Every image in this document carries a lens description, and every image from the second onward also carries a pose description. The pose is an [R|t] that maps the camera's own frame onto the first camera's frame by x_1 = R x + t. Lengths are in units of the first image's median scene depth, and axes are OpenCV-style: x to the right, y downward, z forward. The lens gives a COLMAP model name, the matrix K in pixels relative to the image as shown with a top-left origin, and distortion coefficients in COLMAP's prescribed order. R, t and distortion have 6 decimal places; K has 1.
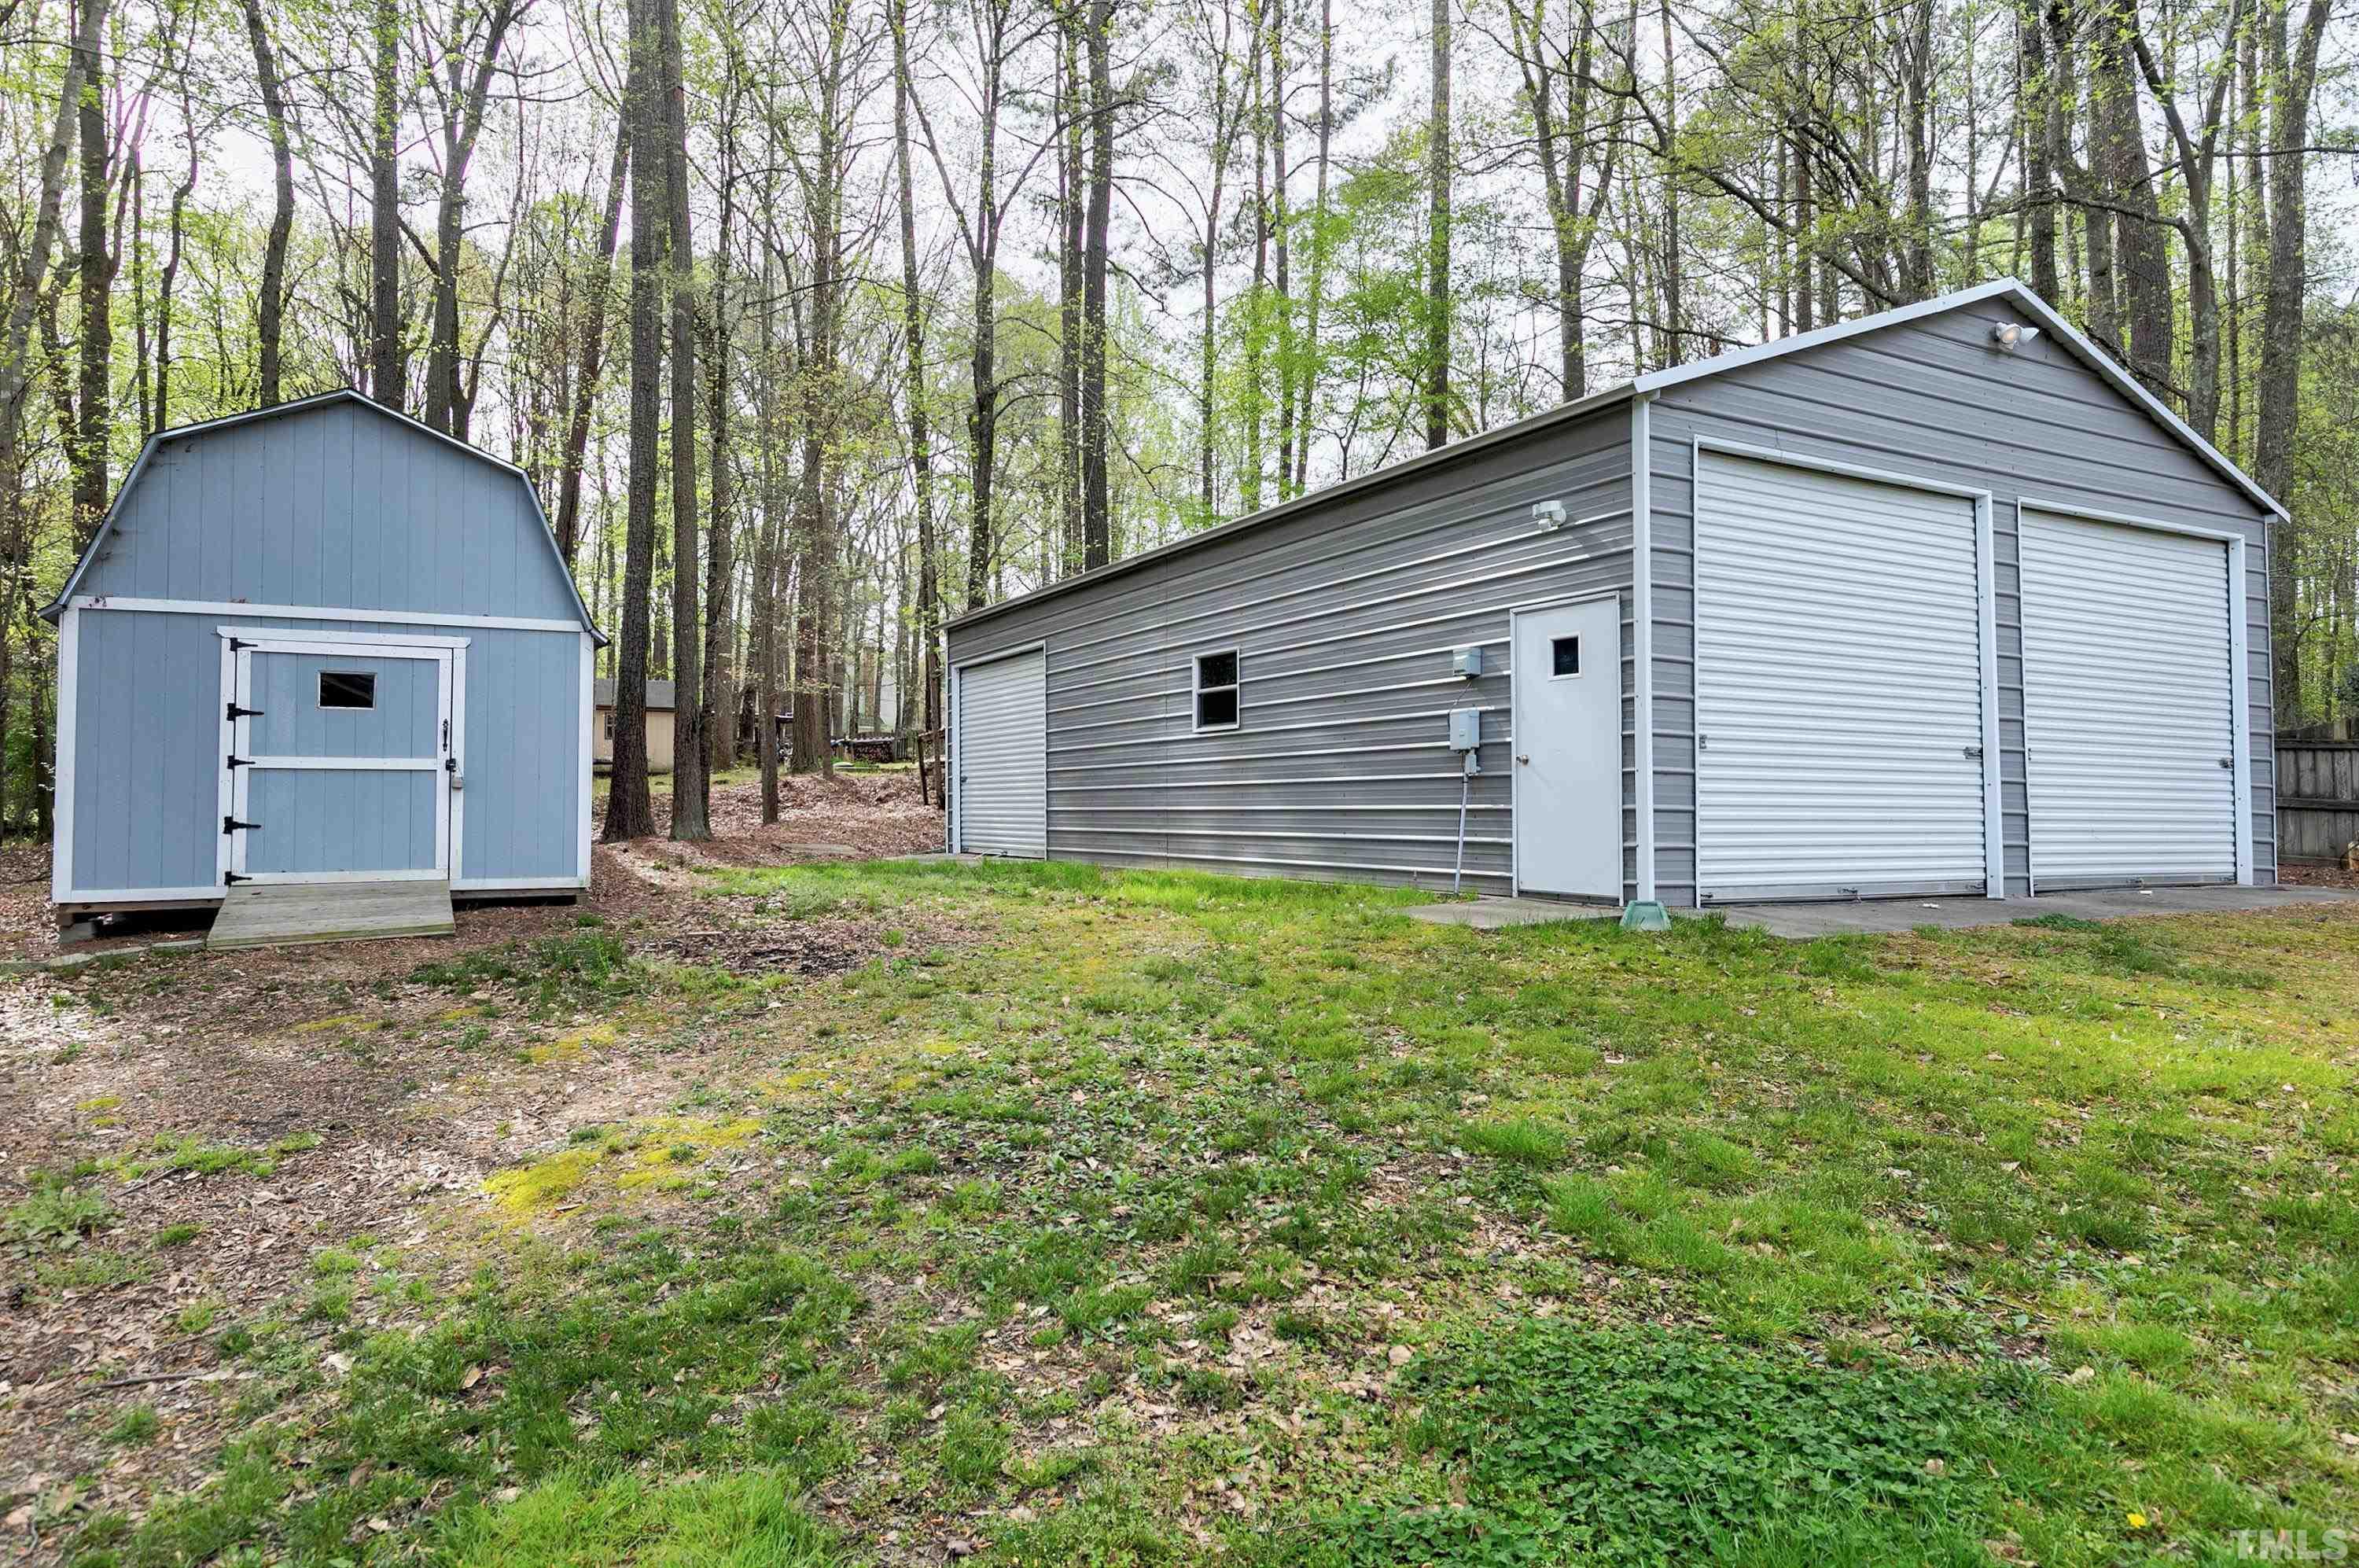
lens RADIAL K [[1348.9, 0, 1185.0], [0, 1348.9, 764.0], [0, 0, 1]] dist [-0.001572, -0.001212]
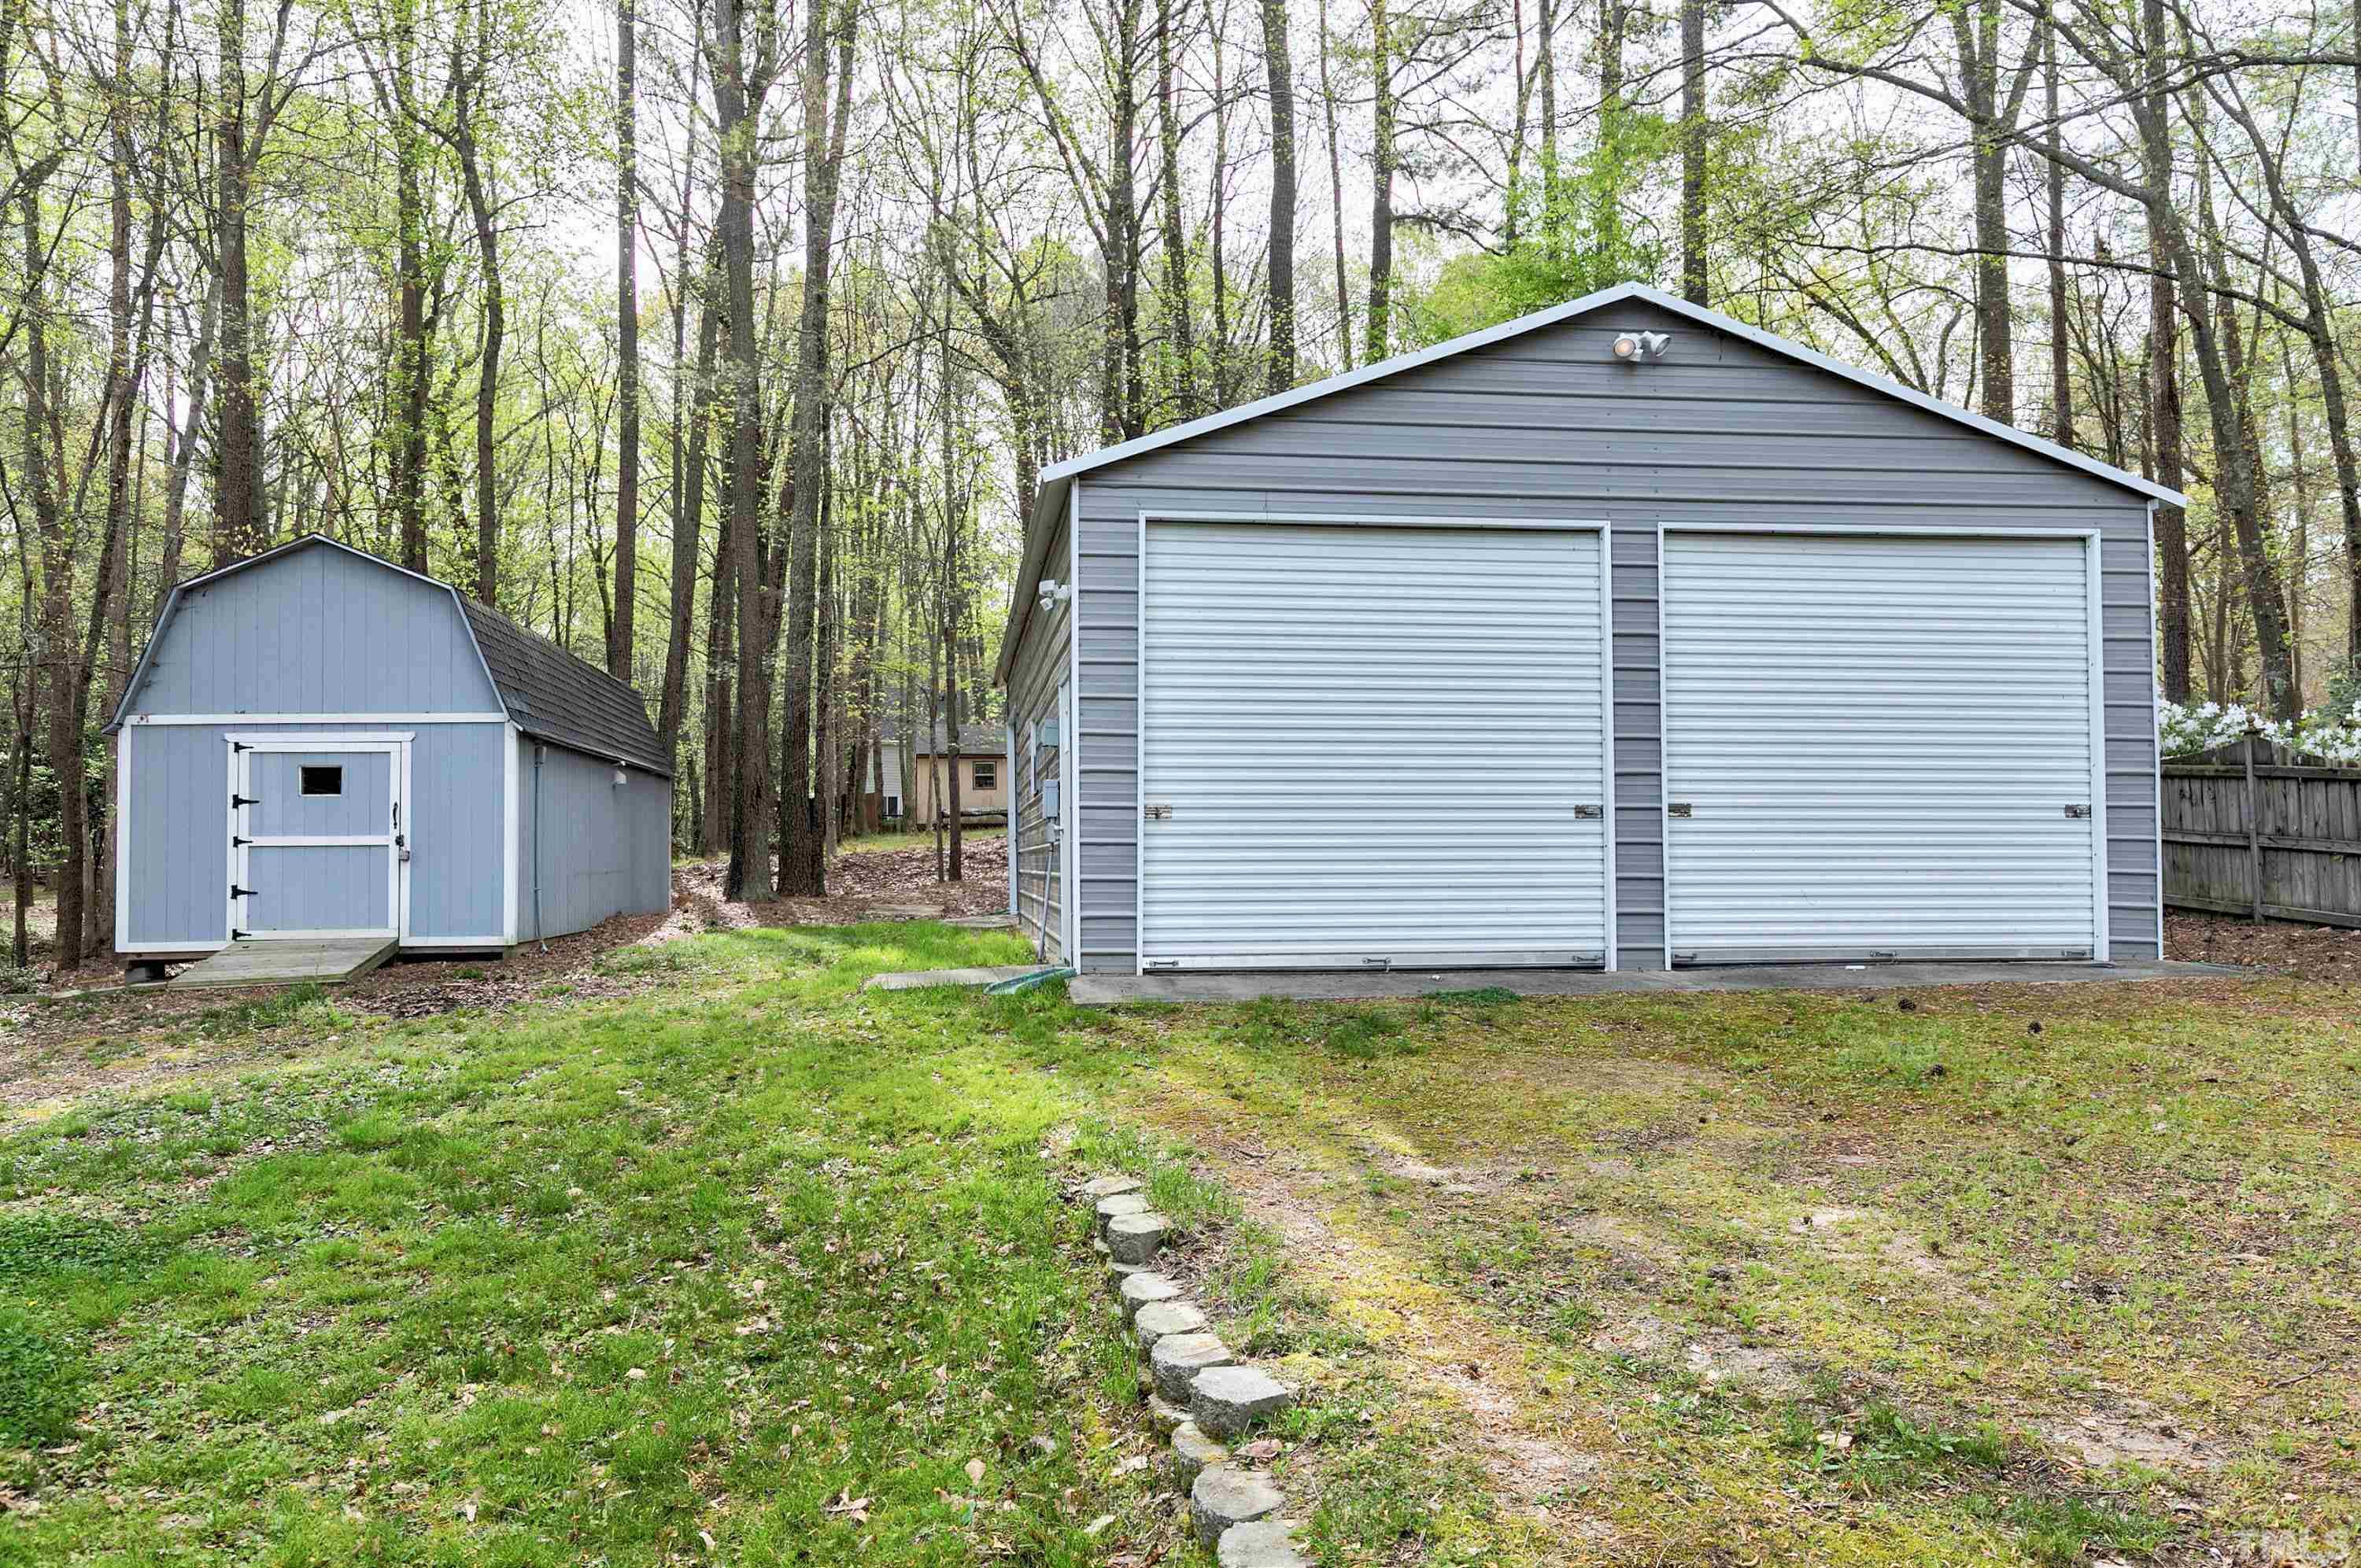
lens RADIAL K [[1633.2, 0, 1185.5], [0, 1633.2, 776.4], [0, 0, 1]] dist [-0.009015, 0.002867]
pose [[0.936141, -0.026077, -0.350657, 0.620733], [0.020620, 0.999601, -0.019287, -0.013848], [0.351020, 0.010825, 0.936305, -0.100841]]
